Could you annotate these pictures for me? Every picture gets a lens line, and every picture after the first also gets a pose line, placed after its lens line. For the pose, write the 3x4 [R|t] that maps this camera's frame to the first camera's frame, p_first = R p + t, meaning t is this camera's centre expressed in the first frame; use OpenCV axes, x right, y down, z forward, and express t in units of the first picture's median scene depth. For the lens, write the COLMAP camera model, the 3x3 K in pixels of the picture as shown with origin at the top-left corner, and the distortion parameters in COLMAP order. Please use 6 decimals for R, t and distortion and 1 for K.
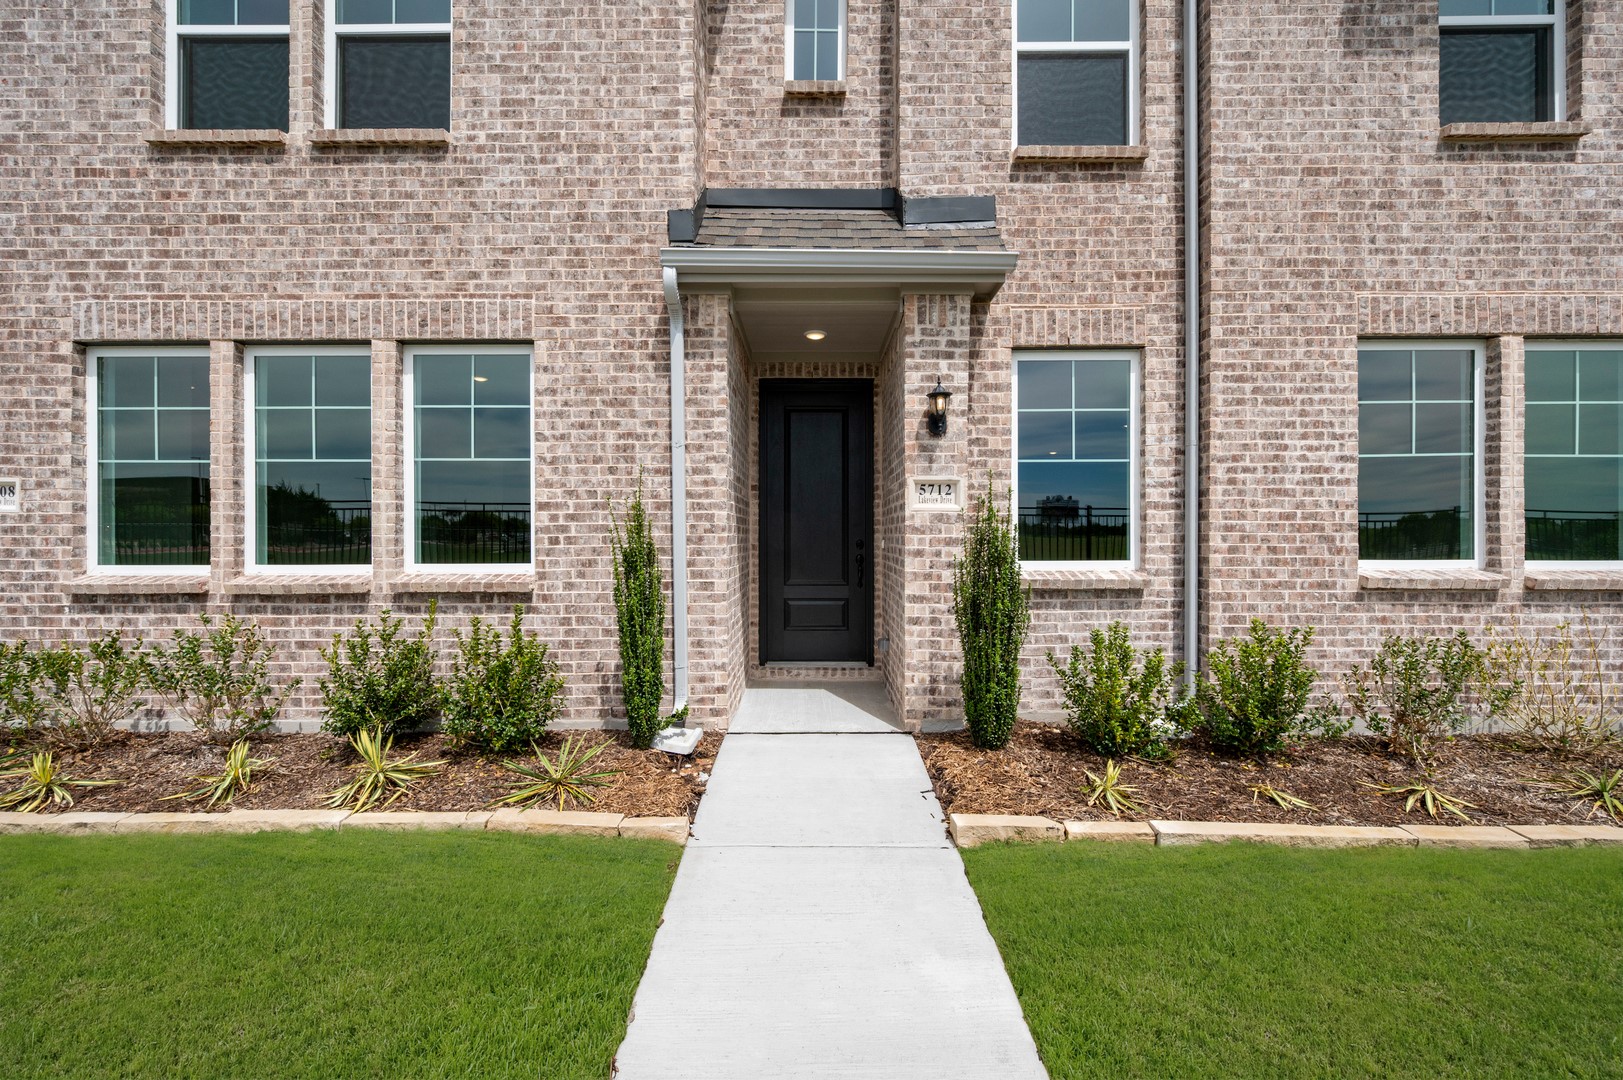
lens RADIAL K [[634.6, 0, 808.1], [0, 634.6, 538.4], [0, 0, 1]] dist [-0.003318, 0.000684]
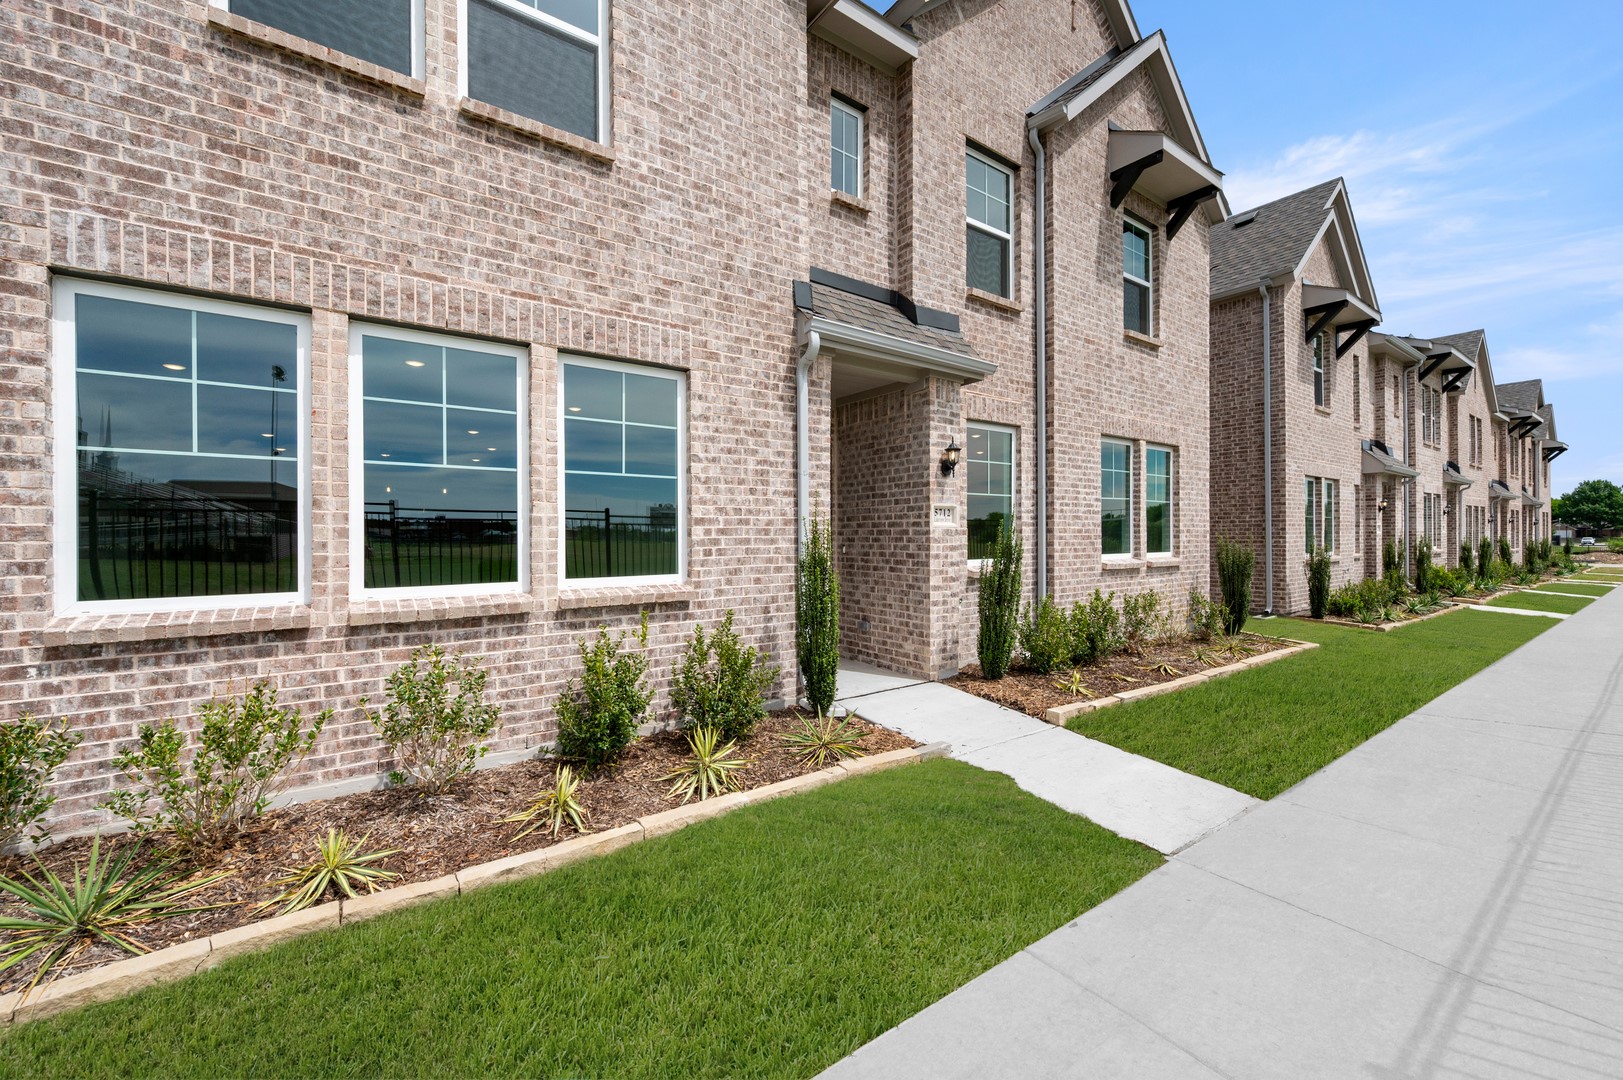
lens RADIAL K [[634.6, 0, 813.0], [0, 634.6, 550.0], [0, 0, 1]] dist [-0.003318, 0.000684]
pose [[0.809858, -0.016743, 0.586387, -0.907987], [0.014572, 0.999858, 0.008422, -0.007503], [-0.586445, 0.001724, 0.809987, -0.008125]]
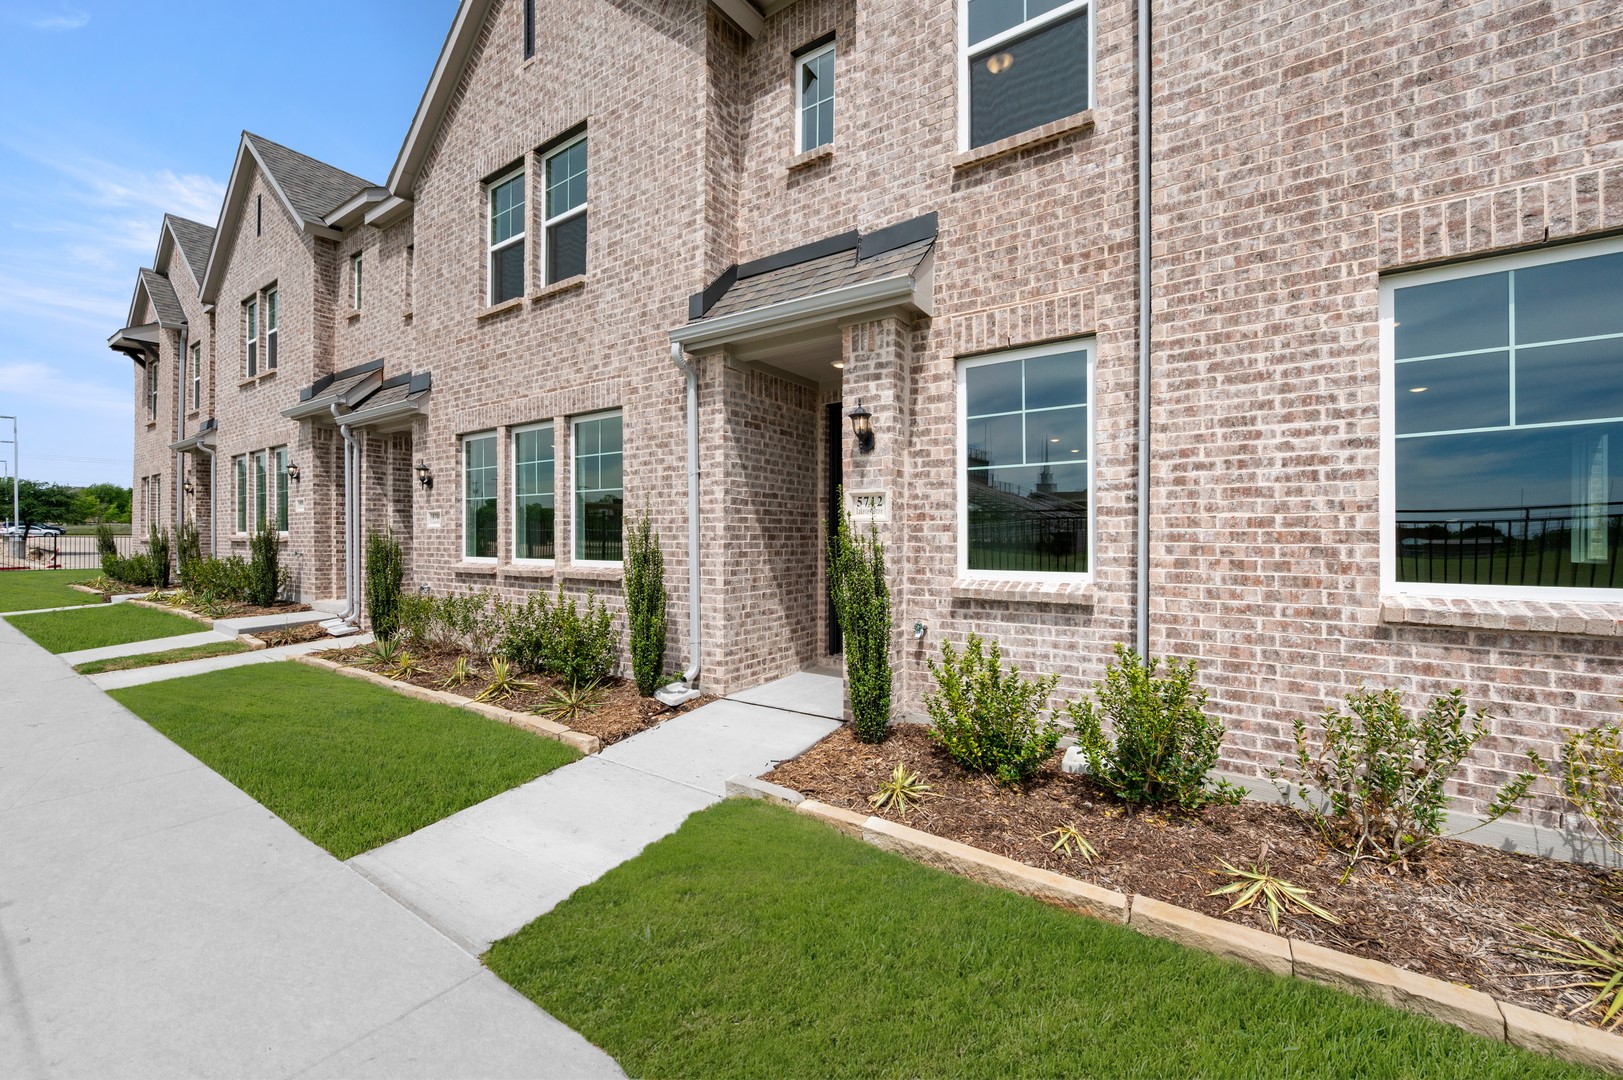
lens RADIAL K [[634.6, 0, 818.4], [0, 634.6, 540.5], [0, 0, 1]] dist [-0.003318, 0.000684]
pose [[0.834495, 0.004434, -0.550997, 0.732100], [-0.005270, 0.999986, 0.000065, -0.009585], [0.550990, 0.002849, 0.834507, 0.045818]]
